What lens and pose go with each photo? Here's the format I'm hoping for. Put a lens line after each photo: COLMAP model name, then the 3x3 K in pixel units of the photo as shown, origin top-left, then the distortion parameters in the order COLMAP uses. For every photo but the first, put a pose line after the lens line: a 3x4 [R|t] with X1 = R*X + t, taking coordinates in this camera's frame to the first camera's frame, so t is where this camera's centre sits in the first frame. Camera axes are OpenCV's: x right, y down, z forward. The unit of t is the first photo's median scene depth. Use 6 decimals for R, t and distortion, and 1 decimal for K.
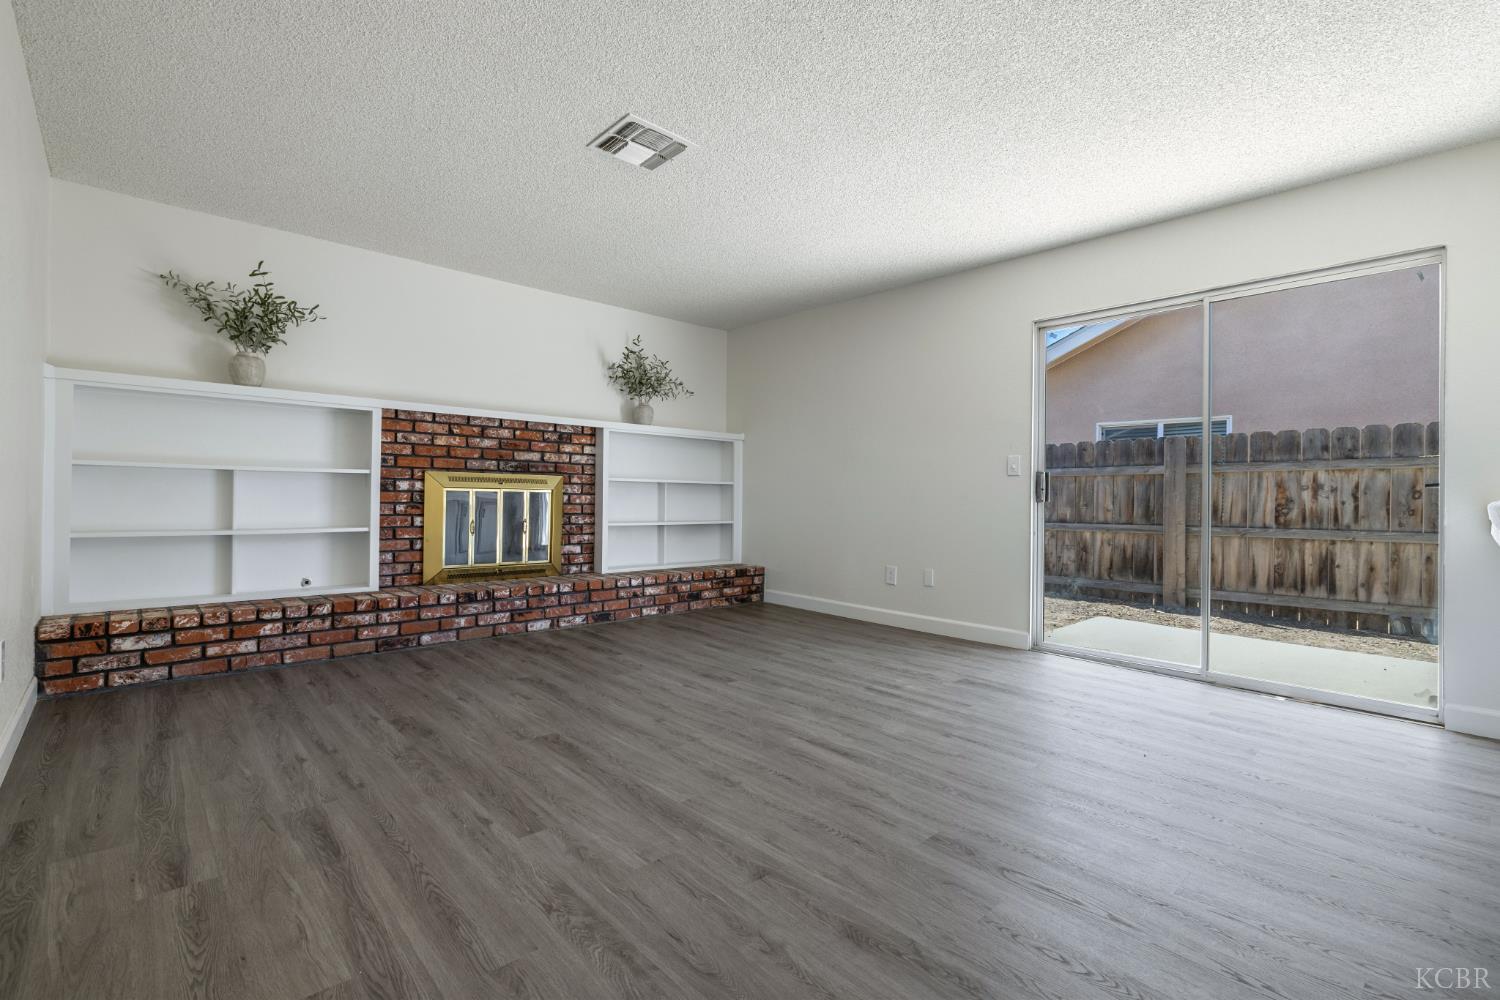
lens RADIAL K [[677.1, 0, 756.7], [0, 677.1, 495.5], [0, 0, 1]] dist [-0.003811, 0.000284]
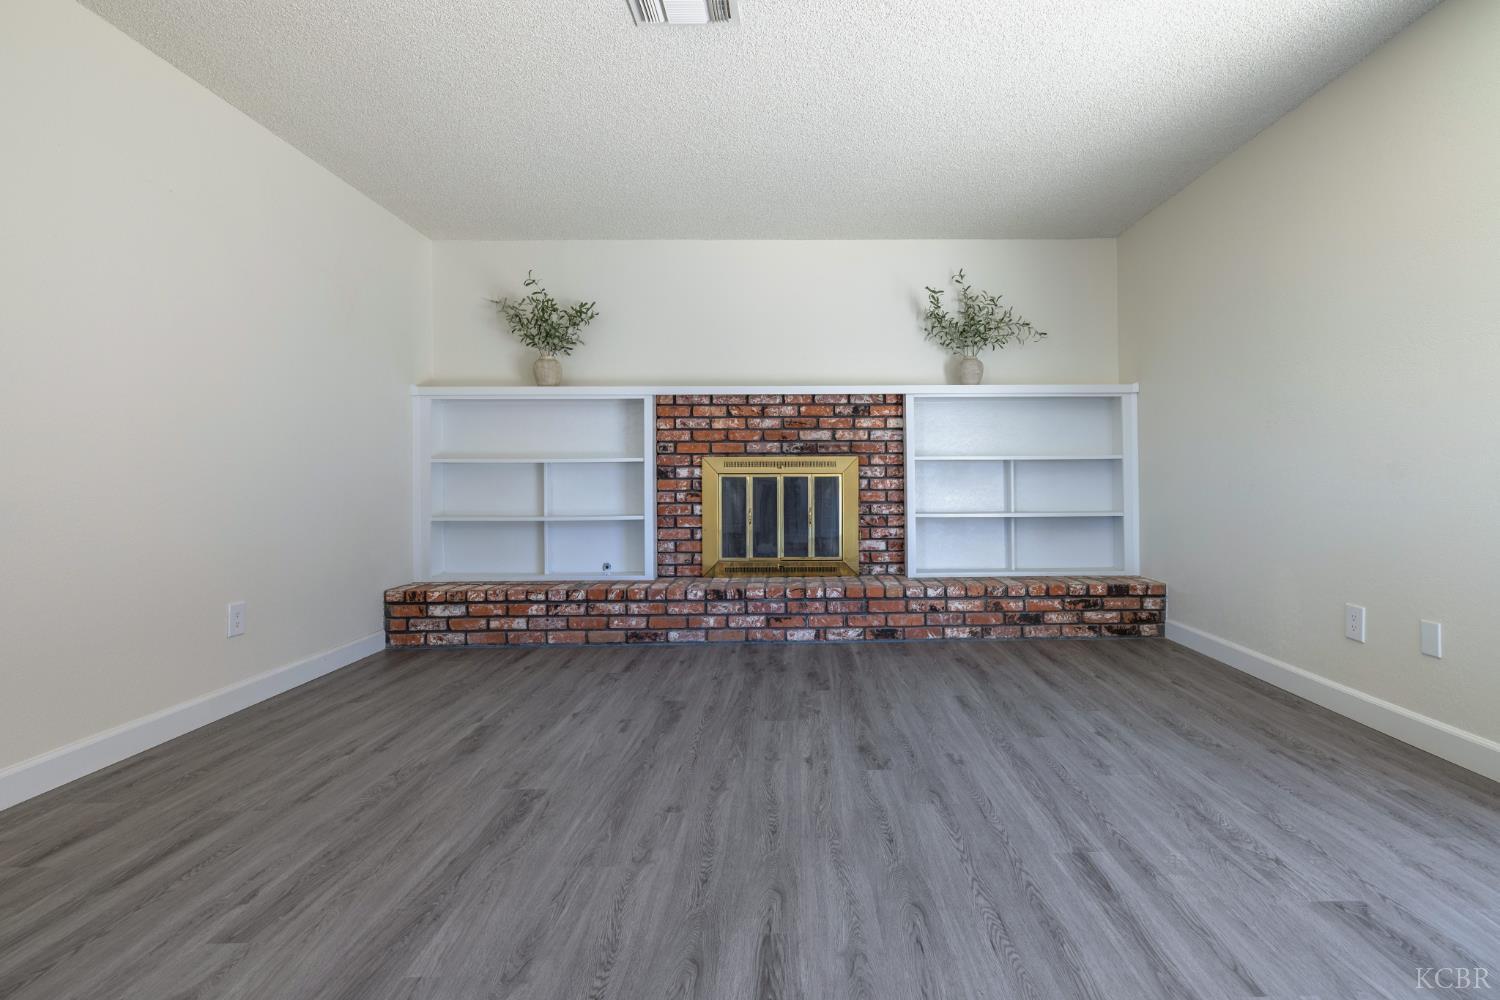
lens RADIAL K [[705.2, 0, 800.4], [0, 705.2, 473.2], [0, 0, 1]] dist [-0.002556, 0.001084]
pose [[0.744157, -0.024611, -0.667552, 0.332861], [0.017823, 0.999697, -0.016989, 0.007163], [0.667767, 0.000744, 0.744370, 0.429897]]
